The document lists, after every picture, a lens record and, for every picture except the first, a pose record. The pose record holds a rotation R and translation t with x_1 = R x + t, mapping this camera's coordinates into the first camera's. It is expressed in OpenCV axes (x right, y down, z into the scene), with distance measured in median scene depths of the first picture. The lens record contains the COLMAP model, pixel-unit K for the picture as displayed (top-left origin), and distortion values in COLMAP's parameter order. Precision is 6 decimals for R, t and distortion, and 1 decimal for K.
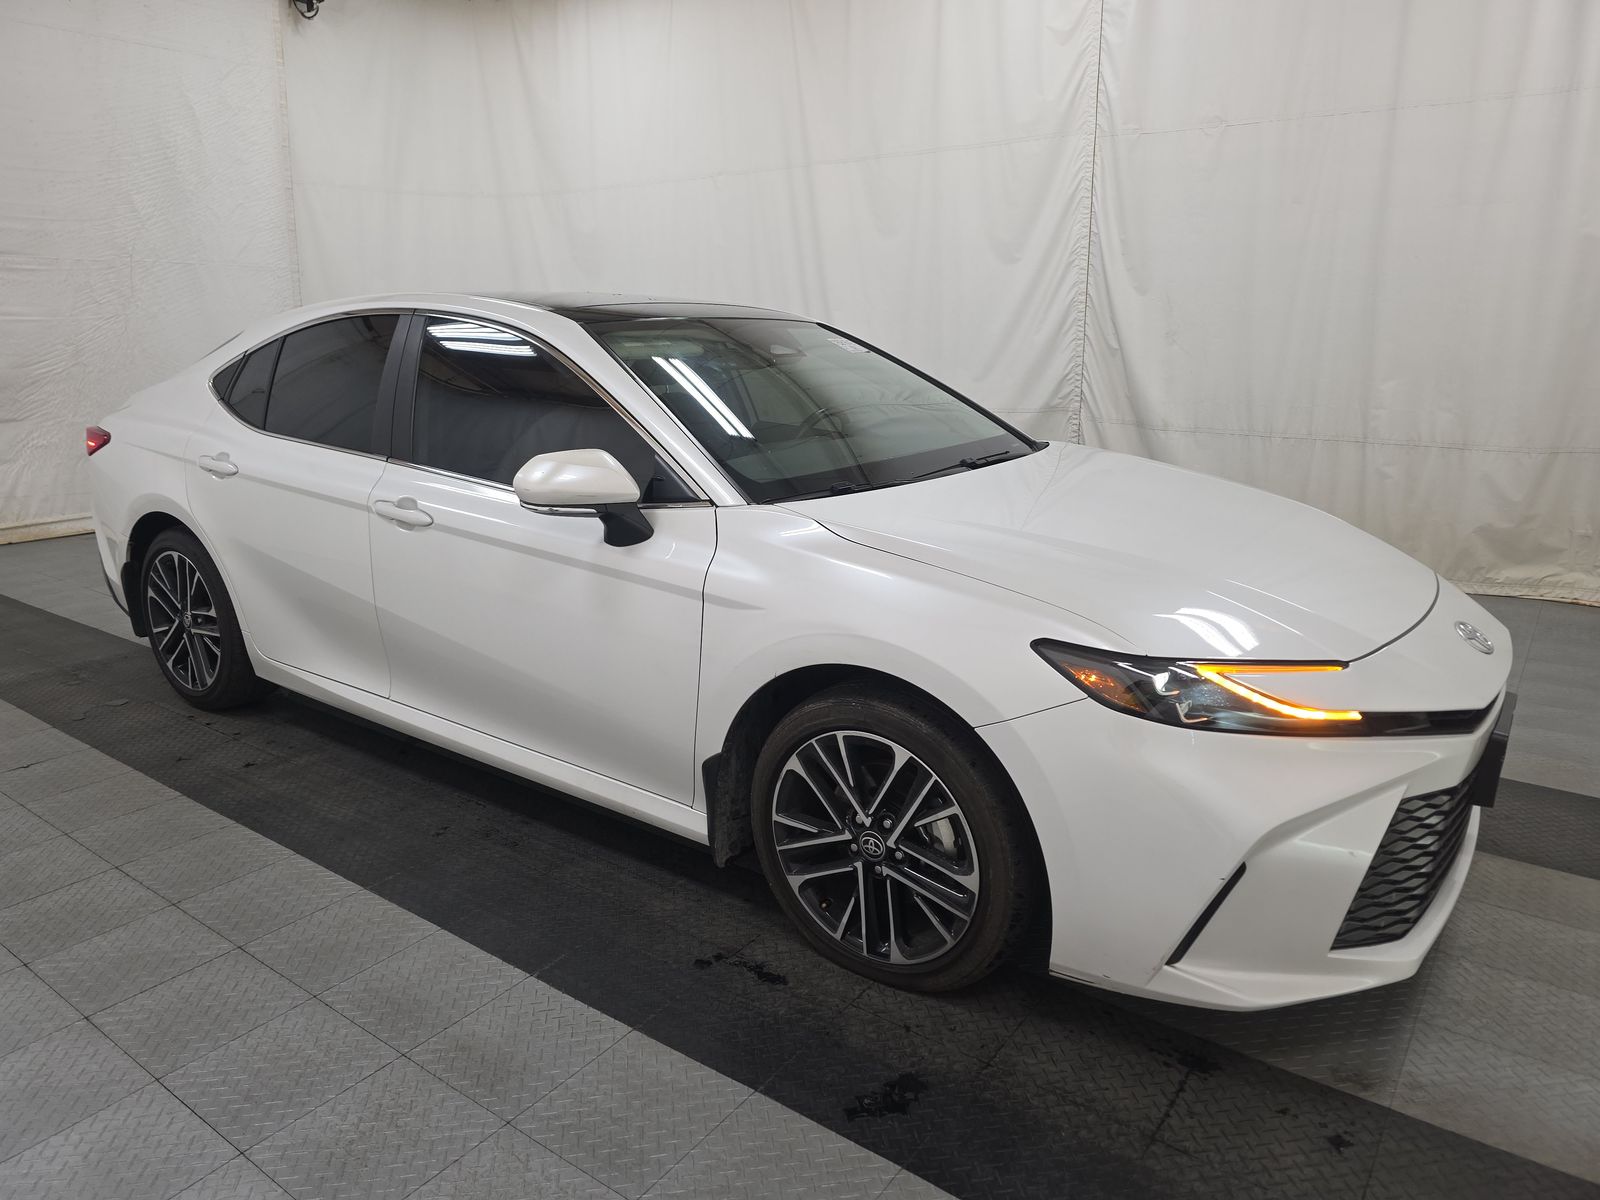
lens RADIAL K [[1075.9, 0, 804.7], [0, 1075.9, 585.2], [0, 0, 1]] dist [0.007190, -0.022831]
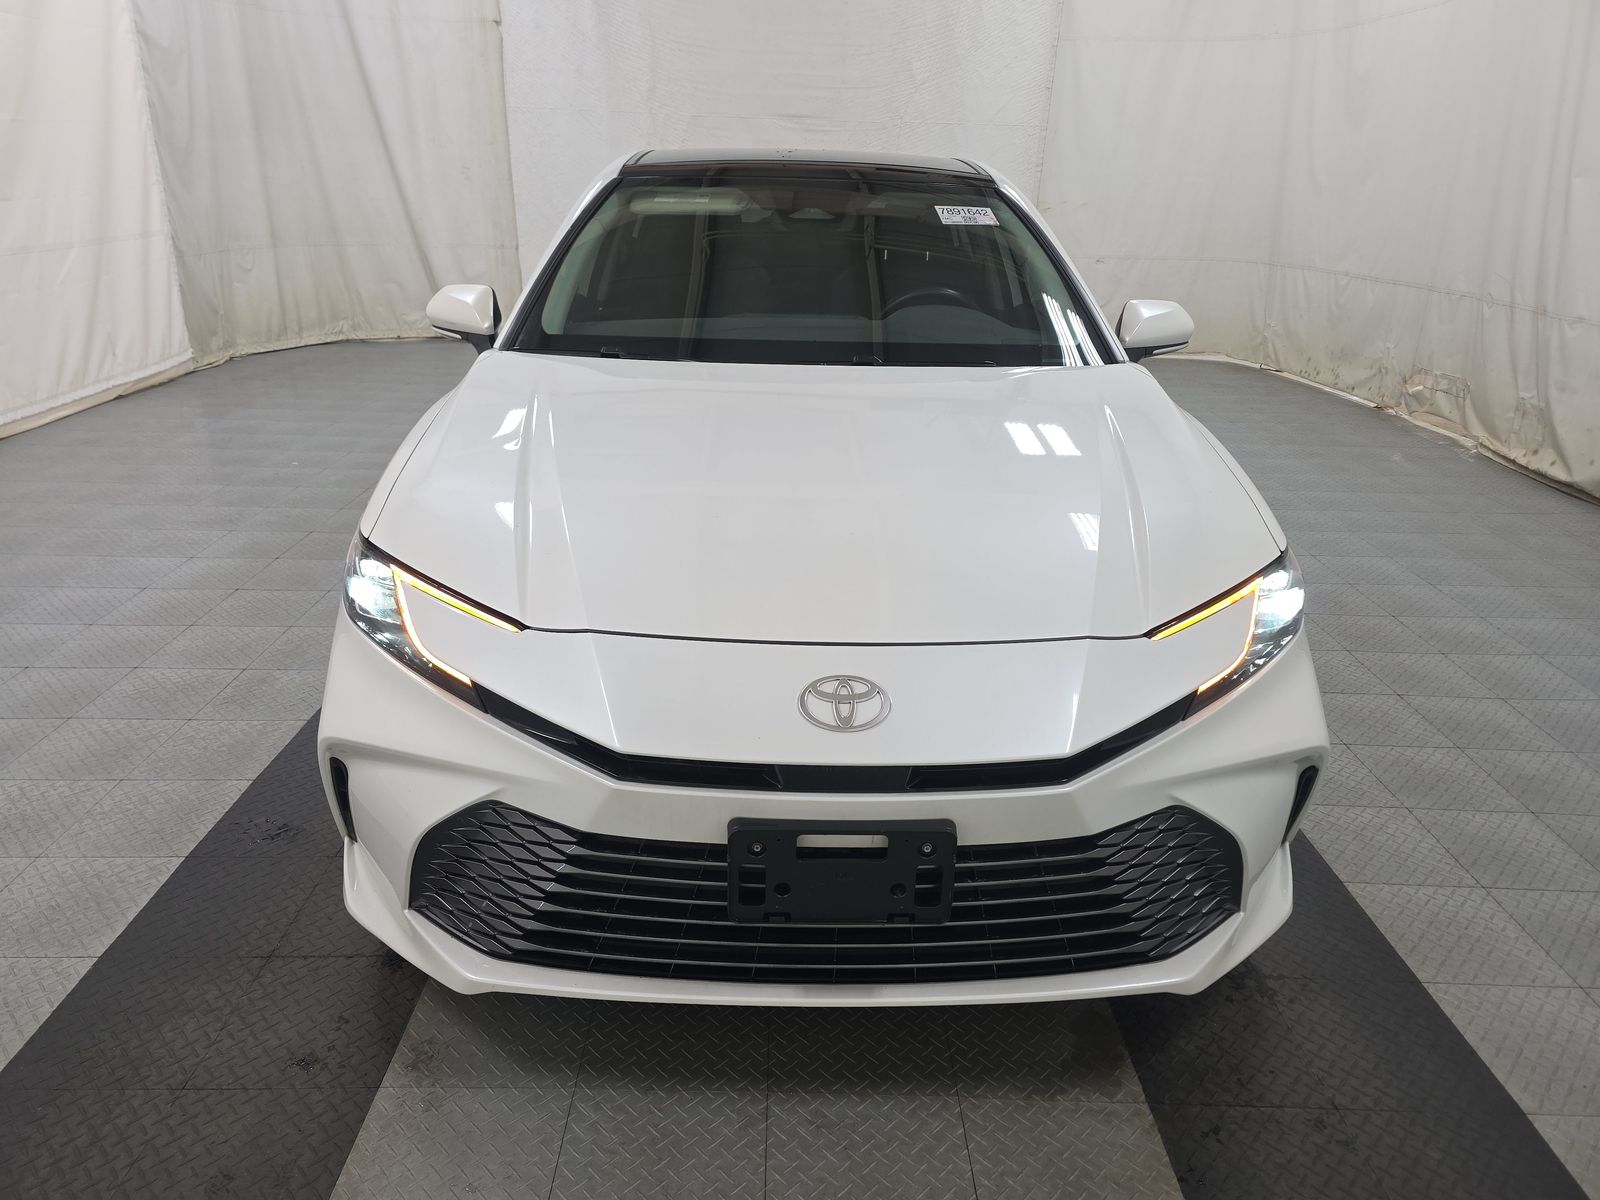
lens RADIAL K [[1075.9, 0, 803.2], [0, 1075.9, 601.9], [0, 0, 1]] dist [0.007190, -0.022831]
pose [[0.609187, 0.302119, -0.733223, 1.253299], [-0.202834, 0.953193, 0.224235, -0.173874], [0.766648, 0.012121, 0.641953, 0.657517]]
